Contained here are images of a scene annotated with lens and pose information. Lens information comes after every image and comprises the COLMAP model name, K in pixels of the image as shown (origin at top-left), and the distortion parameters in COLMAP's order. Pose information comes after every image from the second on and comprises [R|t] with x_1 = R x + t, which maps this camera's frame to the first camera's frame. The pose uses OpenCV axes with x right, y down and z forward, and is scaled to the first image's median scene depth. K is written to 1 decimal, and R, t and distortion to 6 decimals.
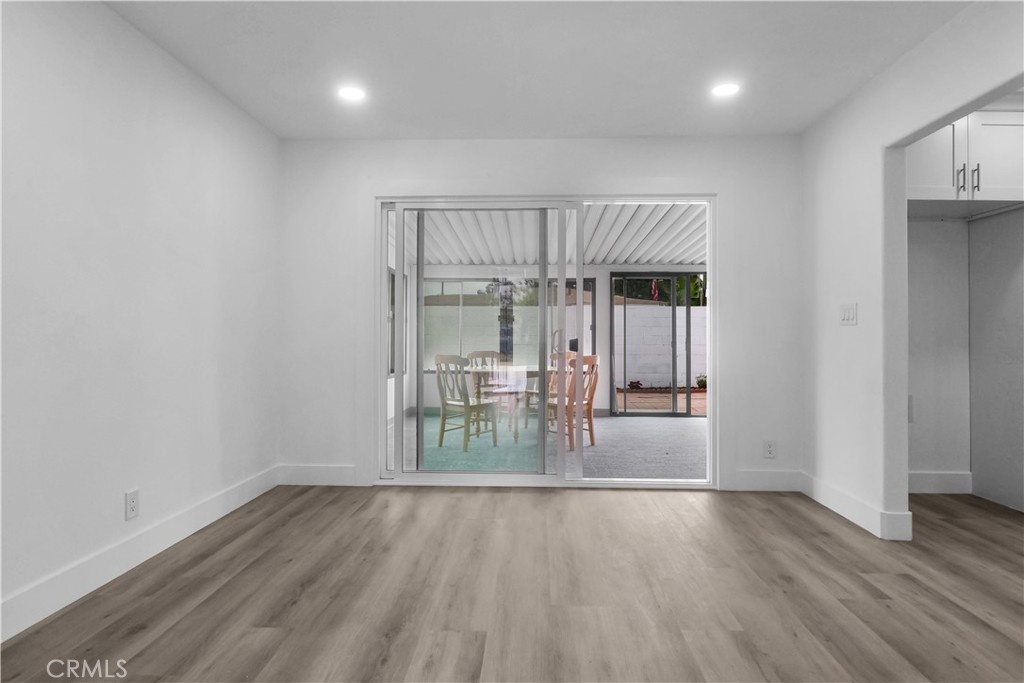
lens RADIAL K [[560.8, 0, 514.4], [0, 560.8, 337.6], [0, 0, 1]] dist [0.005308, -0.012528]
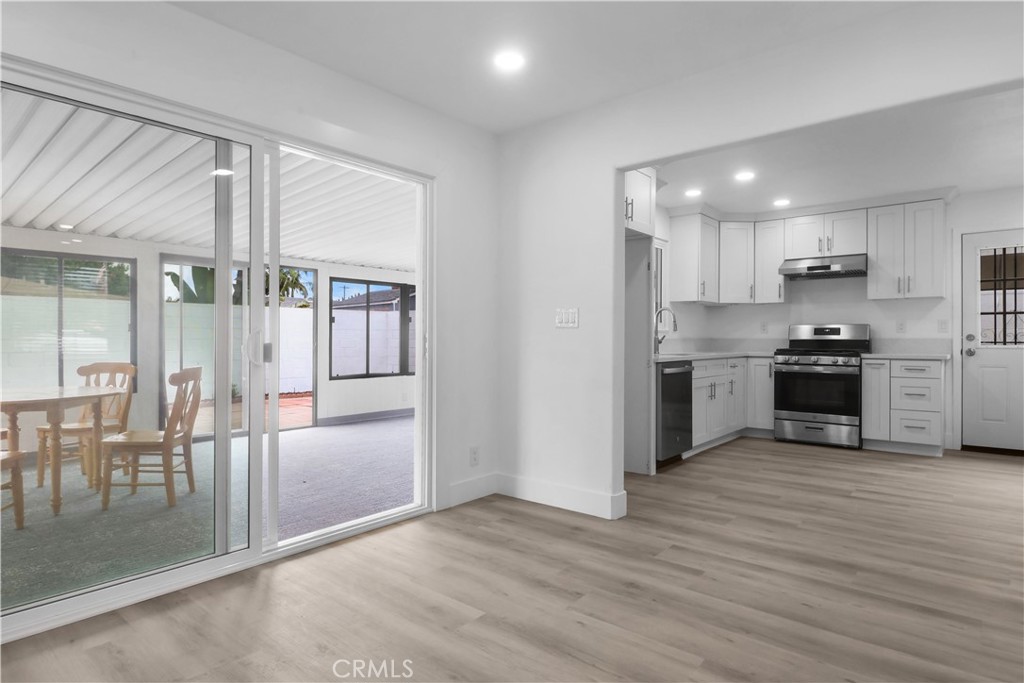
lens RADIAL K [[560.8, 0, 514.4], [0, 560.8, 337.6], [0, 0, 1]] dist [0.005308, -0.012528]
pose [[0.619290, -0.001640, 0.785160, -0.340414], [0.007779, 0.999962, -0.004047, 0.000913], [-0.785123, 0.008614, 0.619279, 0.463148]]
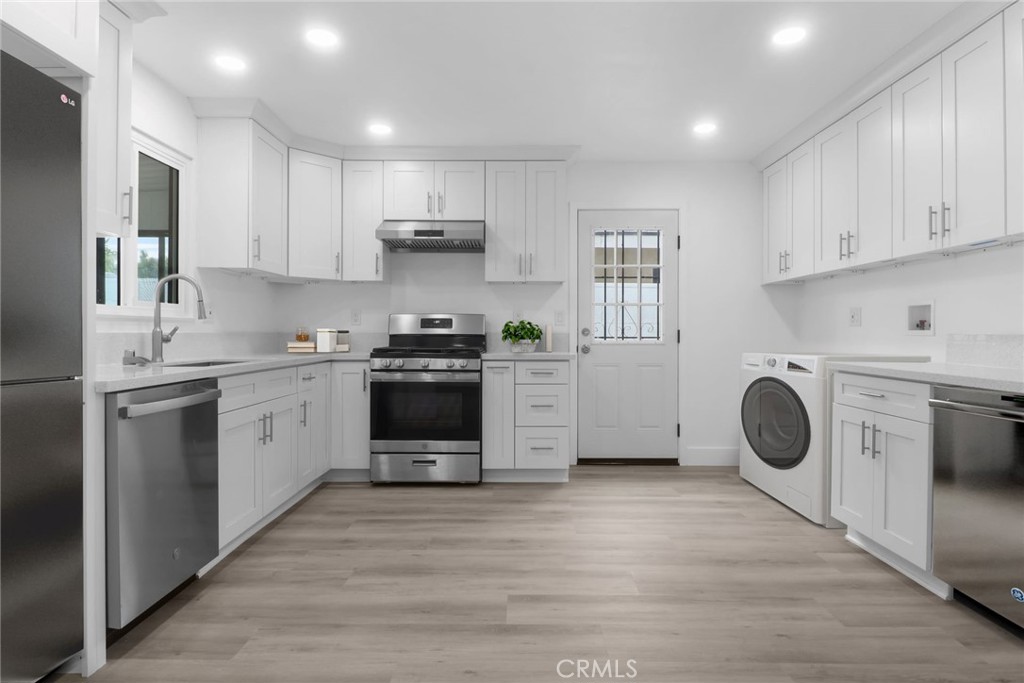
lens RADIAL K [[560.8, 0, 514.4], [0, 560.8, 337.6], [0, 0, 1]] dist [0.005308, -0.012528]
pose [[-0.025523, -0.011922, 0.999603, 0.458228], [0.006305, 0.999907, 0.012086, 0.000514], [-0.999654, 0.006611, -0.025445, 0.664476]]
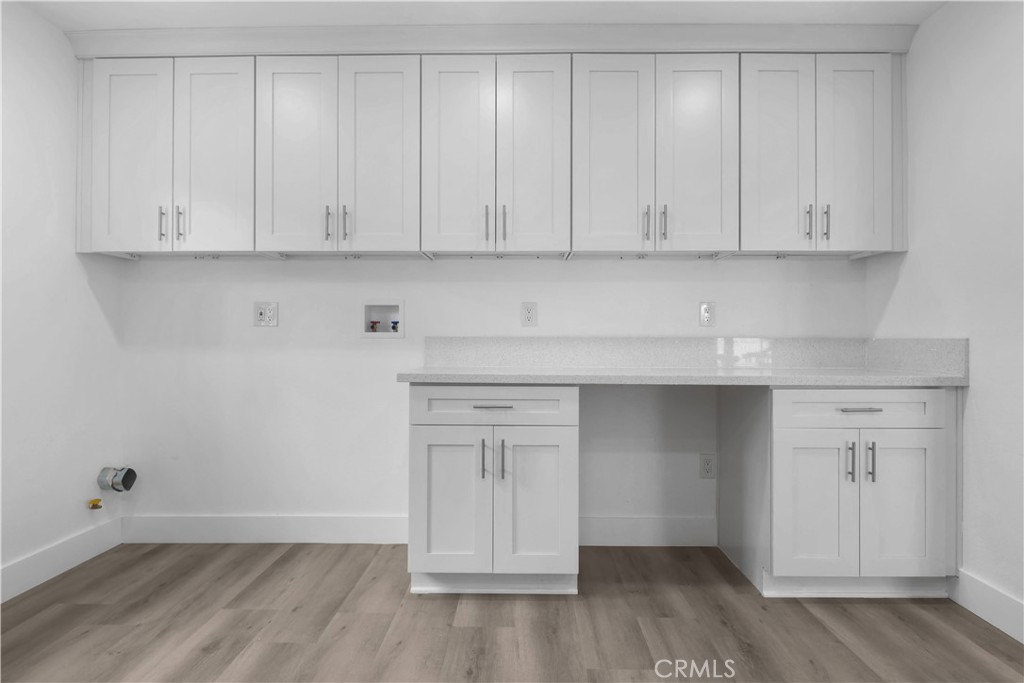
lens RADIAL K [[560.8, 0, 514.4], [0, 560.8, 337.6], [0, 0, 1]] dist [0.005308, -0.012528]
pose [[-0.999944, -0.003974, -0.009847, 1.304105], [-0.004087, 0.999926, 0.011421, 0.001497], [0.009801, 0.011460, -0.999886, 0.846026]]
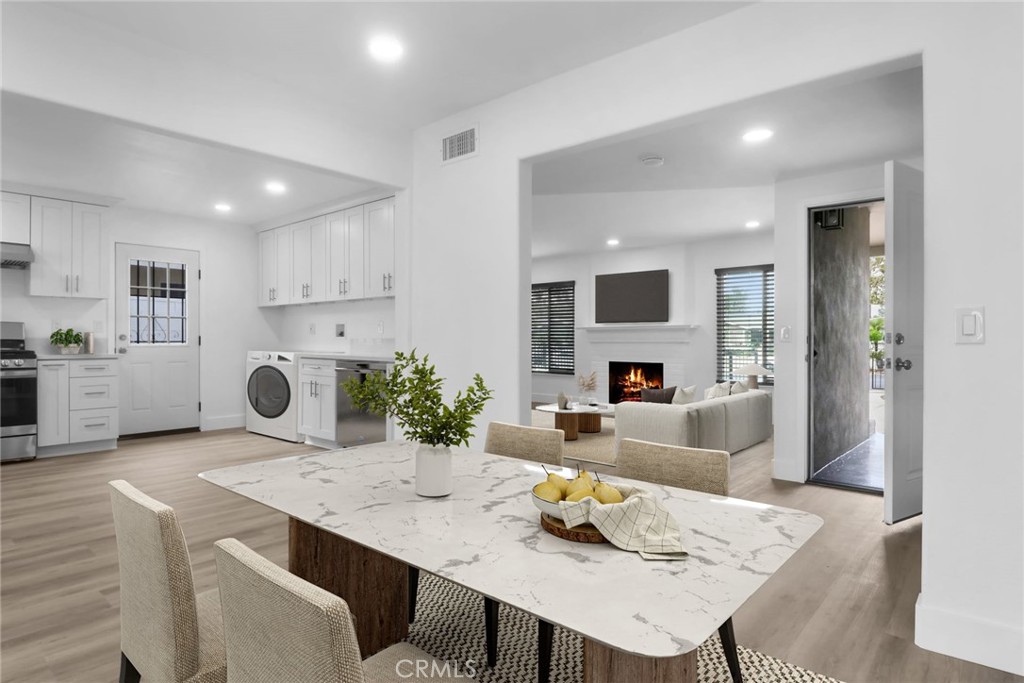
lens RADIAL K [[560.8, 0, 514.4], [0, 560.8, 337.6], [0, 0, 1]] dist [0.005308, -0.012528]
pose [[-0.774046, -0.002473, 0.633124, -0.359708], [0.001303, 0.999984, 0.005498, -0.003532], [-0.633128, 0.005081, -0.774031, 1.097246]]
